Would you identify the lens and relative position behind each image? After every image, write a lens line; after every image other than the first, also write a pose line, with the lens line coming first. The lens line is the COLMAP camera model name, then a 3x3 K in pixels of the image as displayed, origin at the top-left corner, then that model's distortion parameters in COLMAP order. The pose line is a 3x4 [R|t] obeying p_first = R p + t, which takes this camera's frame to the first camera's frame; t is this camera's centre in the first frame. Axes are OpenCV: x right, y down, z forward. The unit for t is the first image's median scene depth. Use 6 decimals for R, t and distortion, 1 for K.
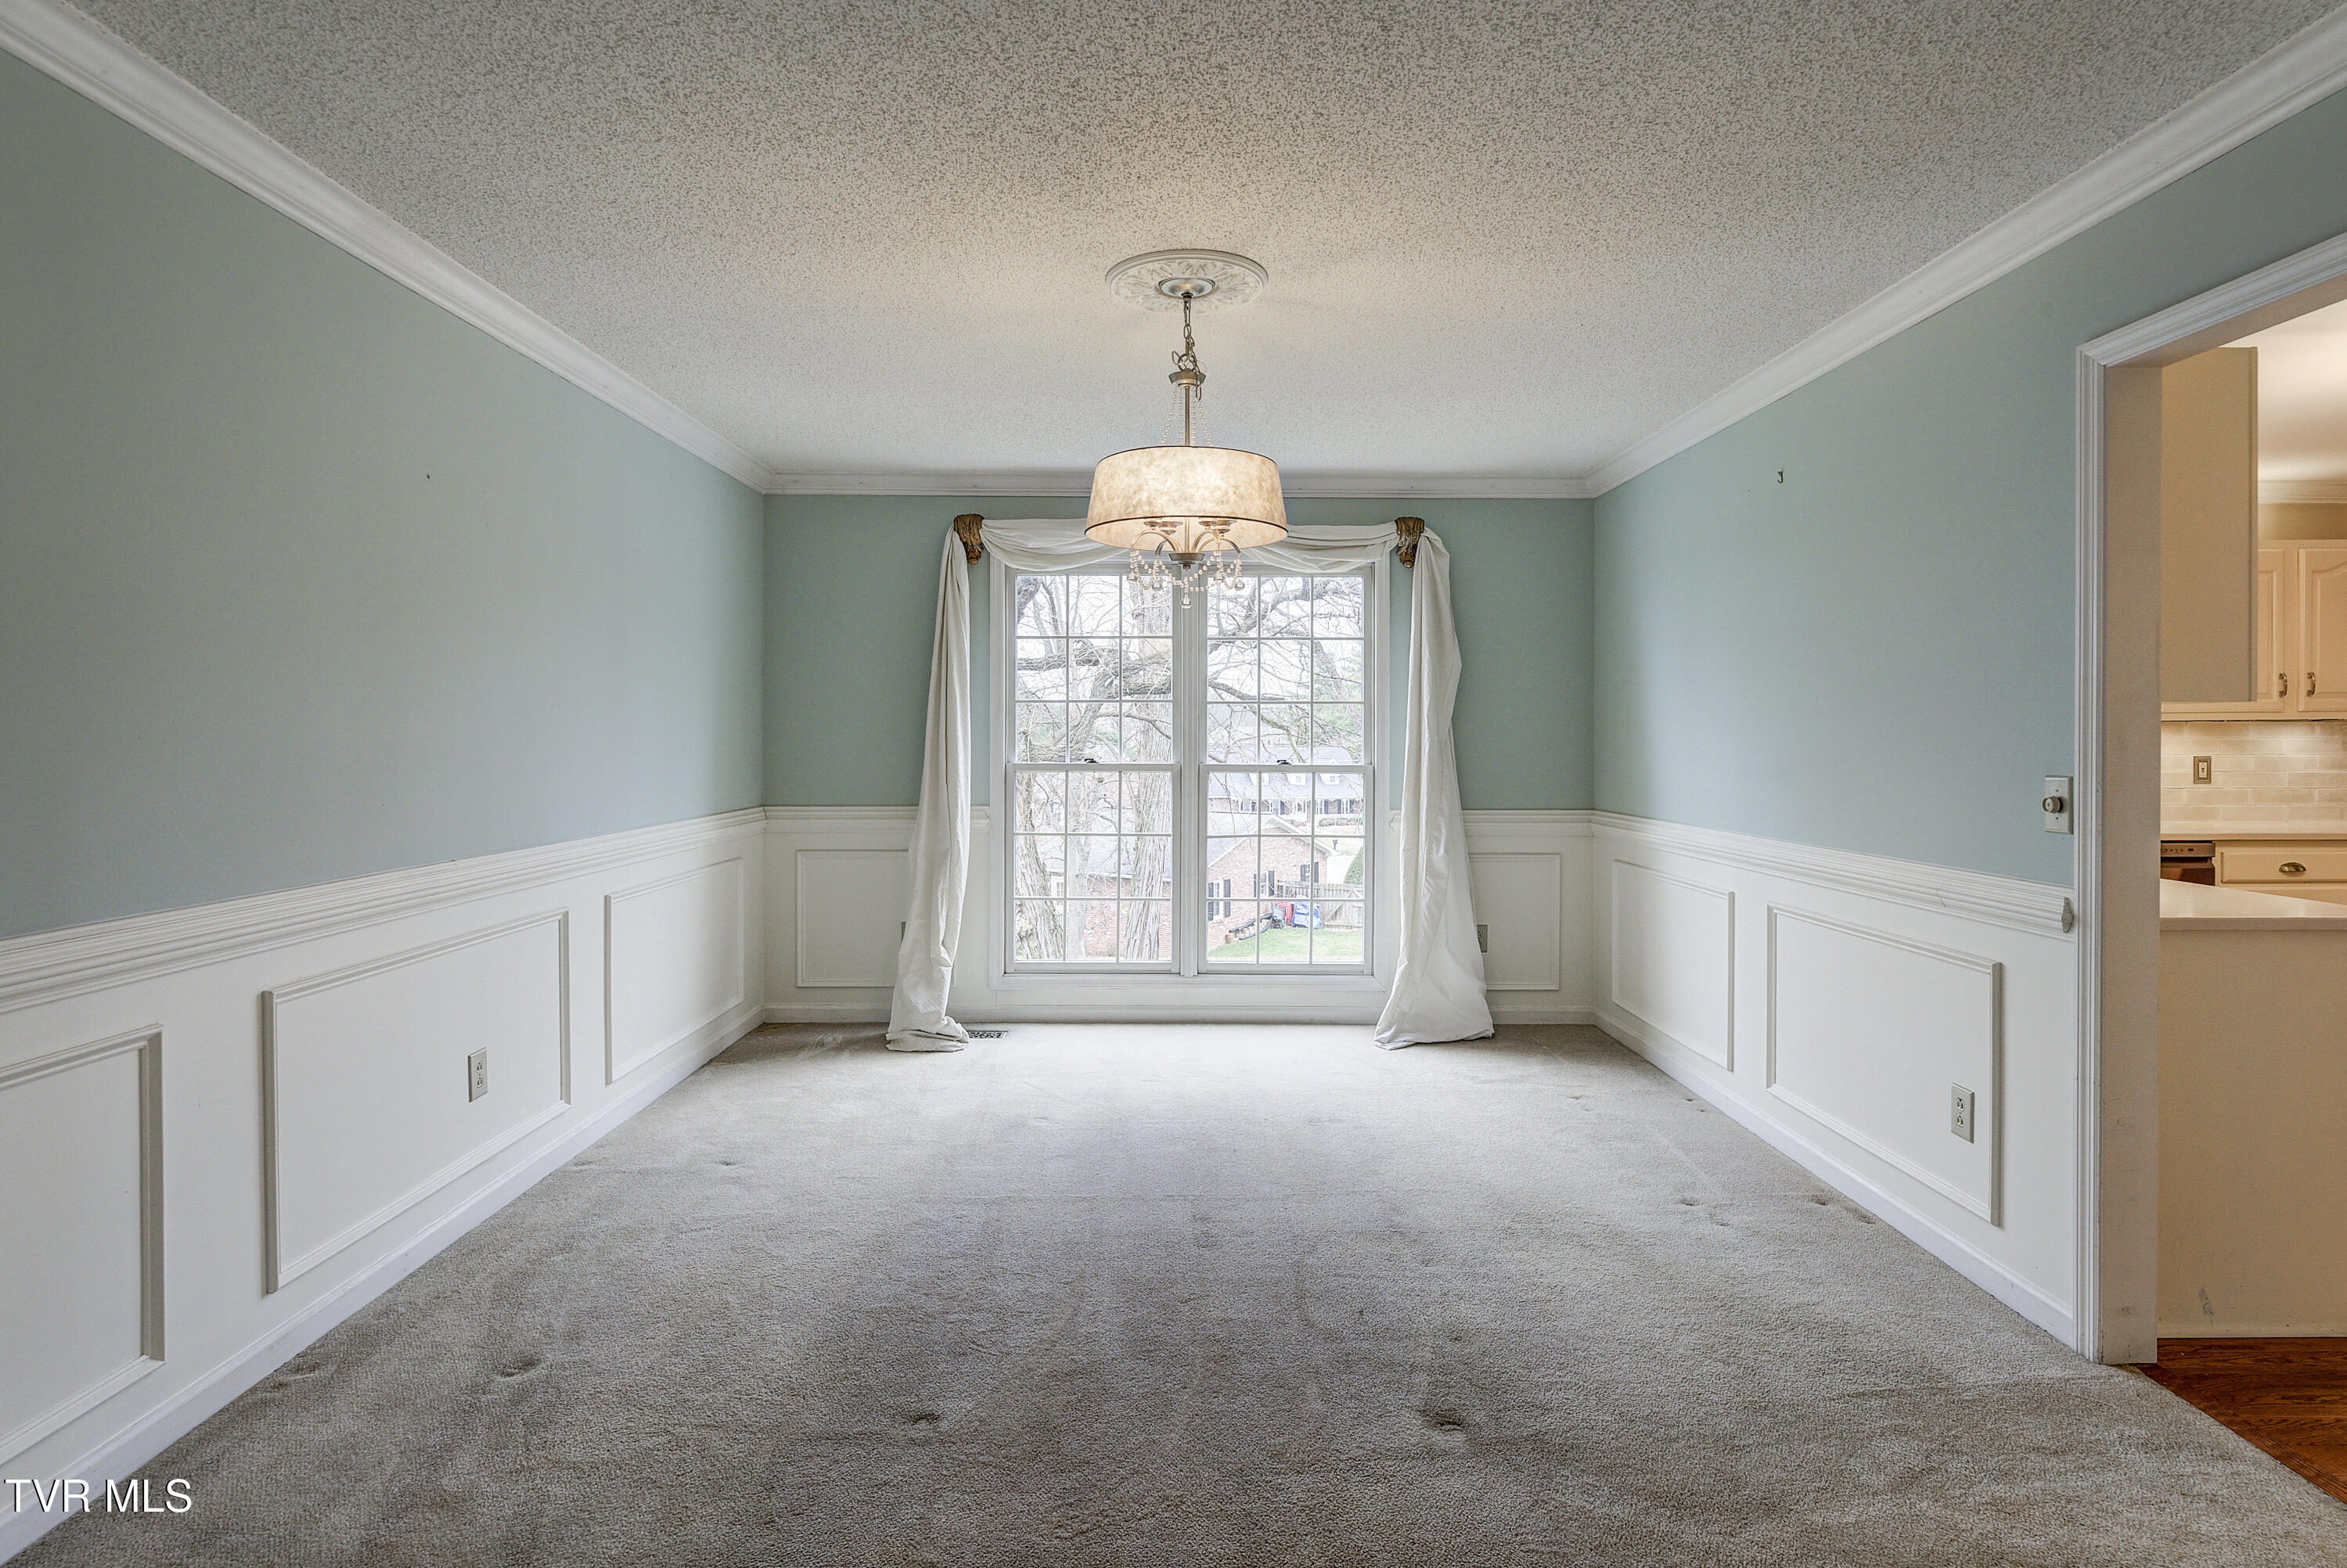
lens RADIAL K [[1187.8, 0, 1171.5], [0, 1187.8, 742.5], [0, 0, 1]] dist [-0.021986, 0.000491]
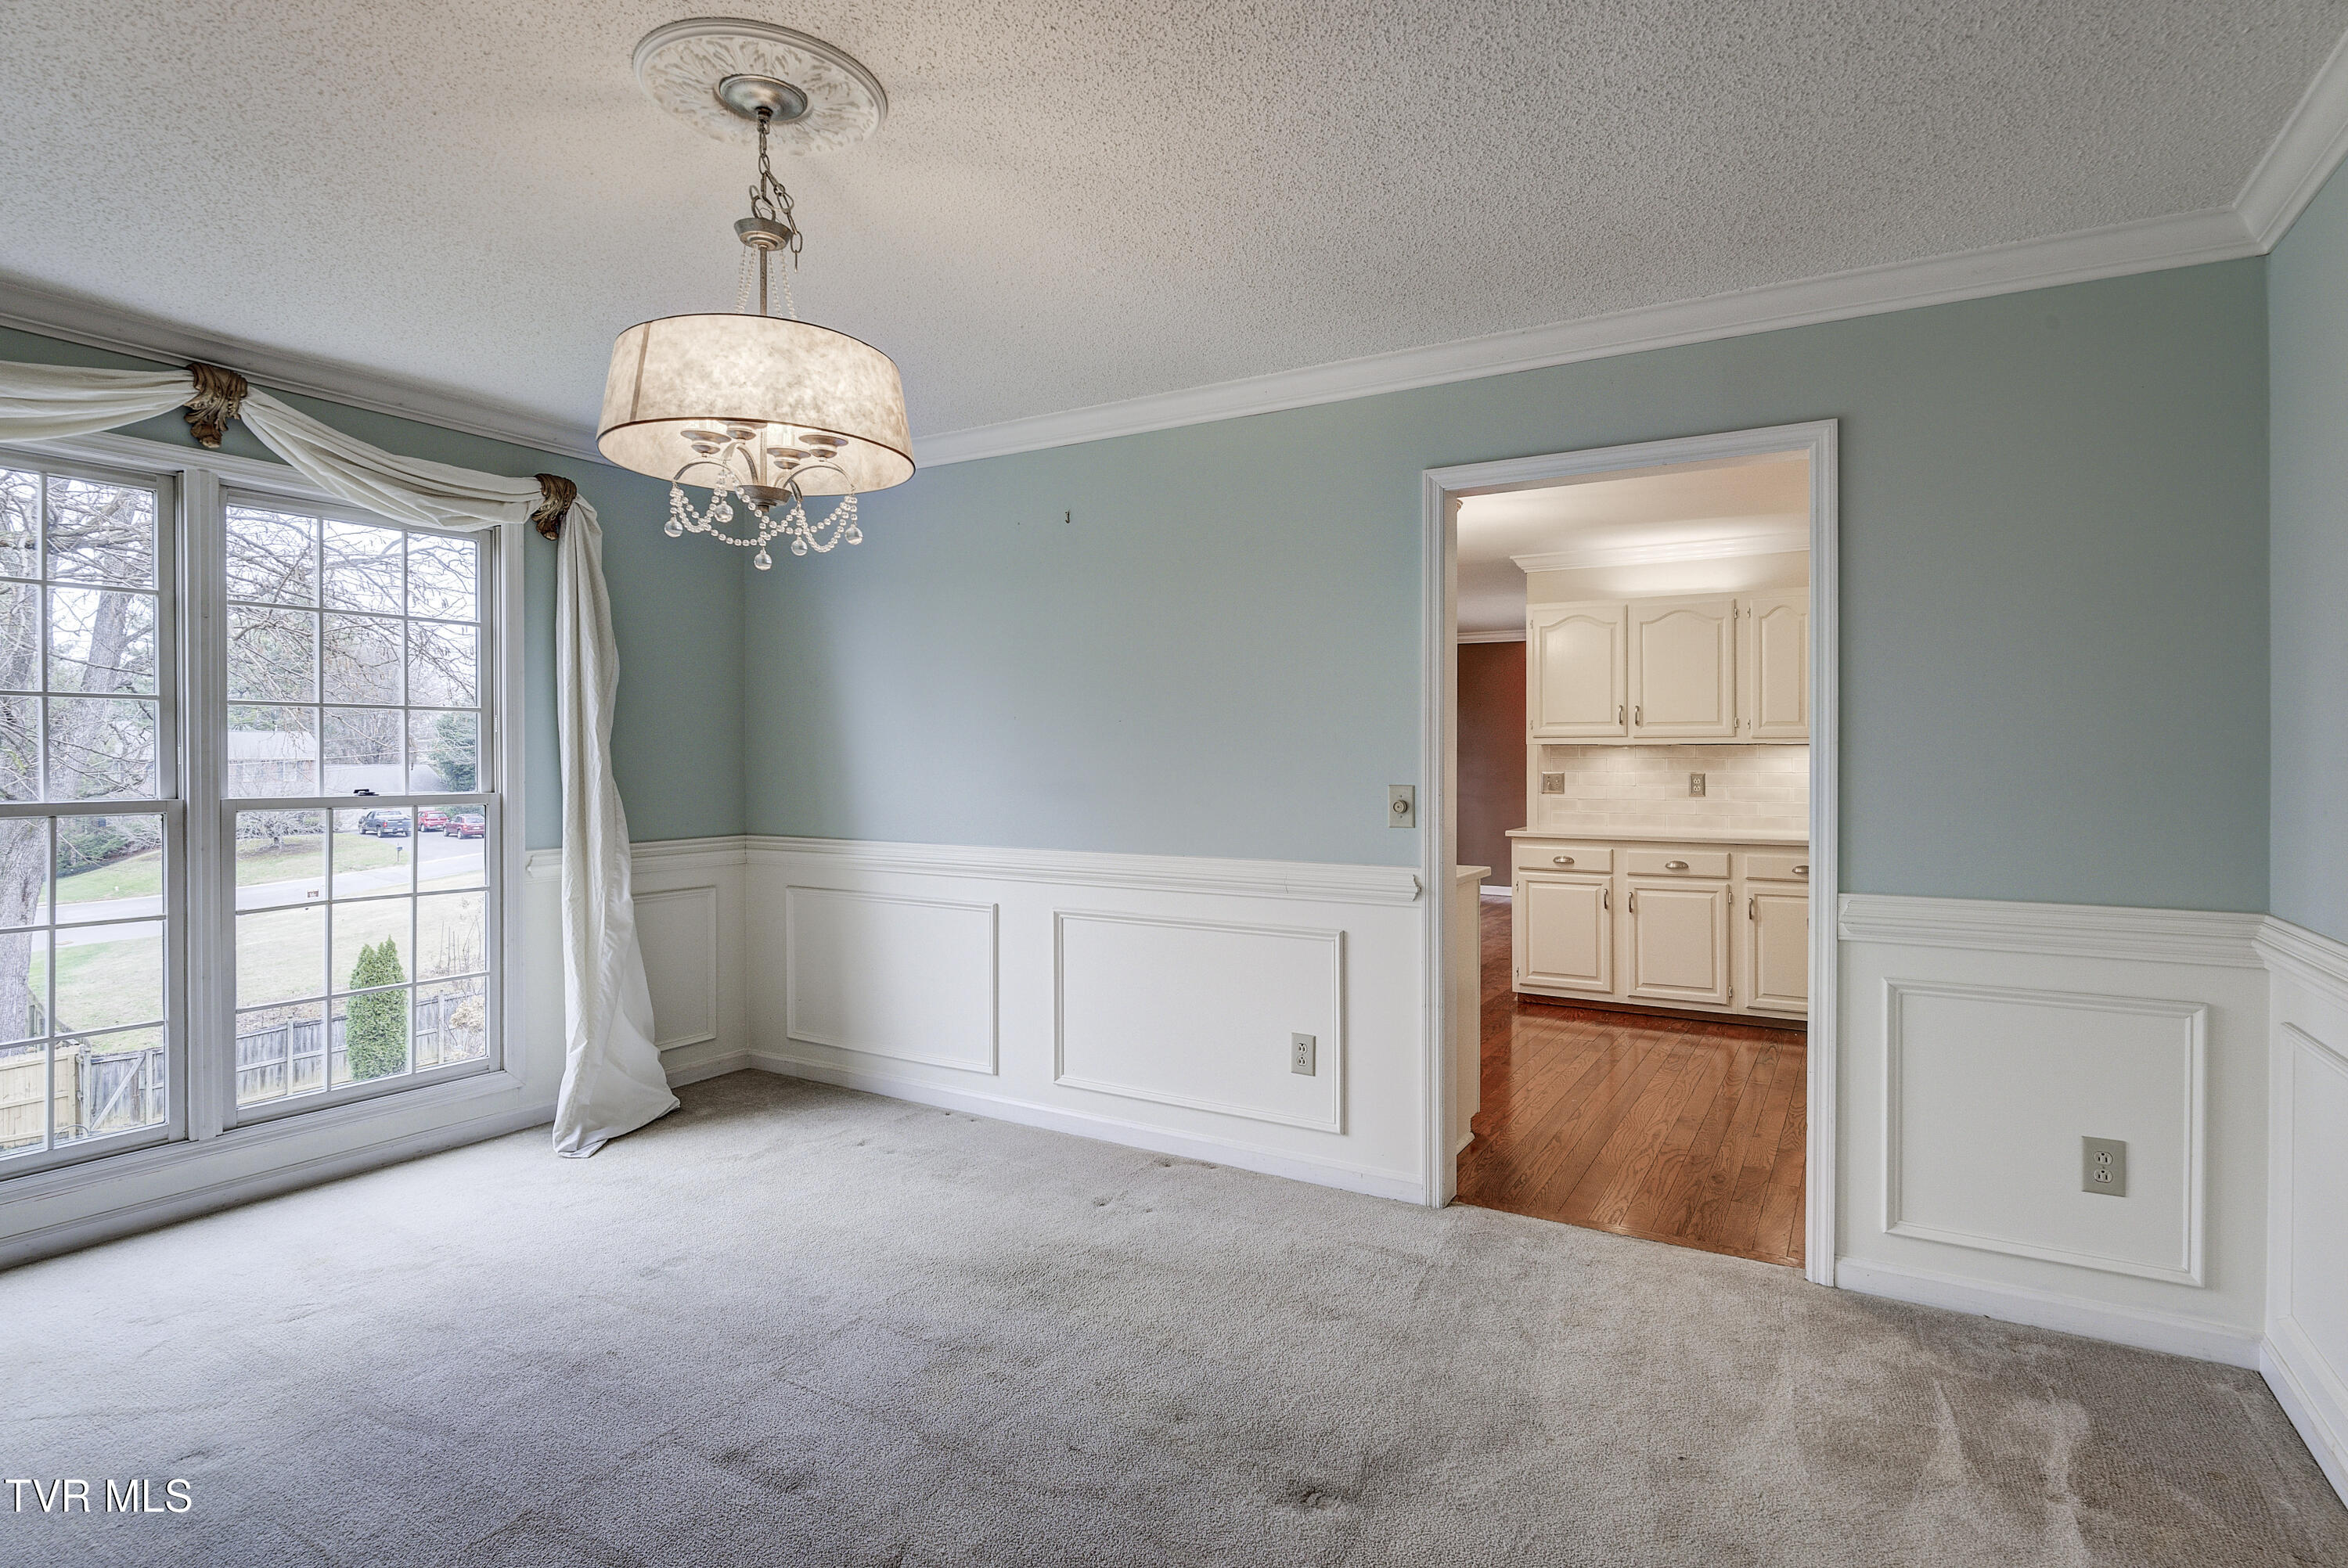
lens RADIAL K [[1154.1, 0, 1175.7], [0, 1154.1, 763.0], [0, 0, 1]] dist [-0.016185, -0.000061]
pose [[0.511617, -0.006875, 0.859186, -0.350751], [0.003960, 0.999976, 0.005644, -0.003886], [-0.859205, 0.000515, 0.511632, 0.370816]]
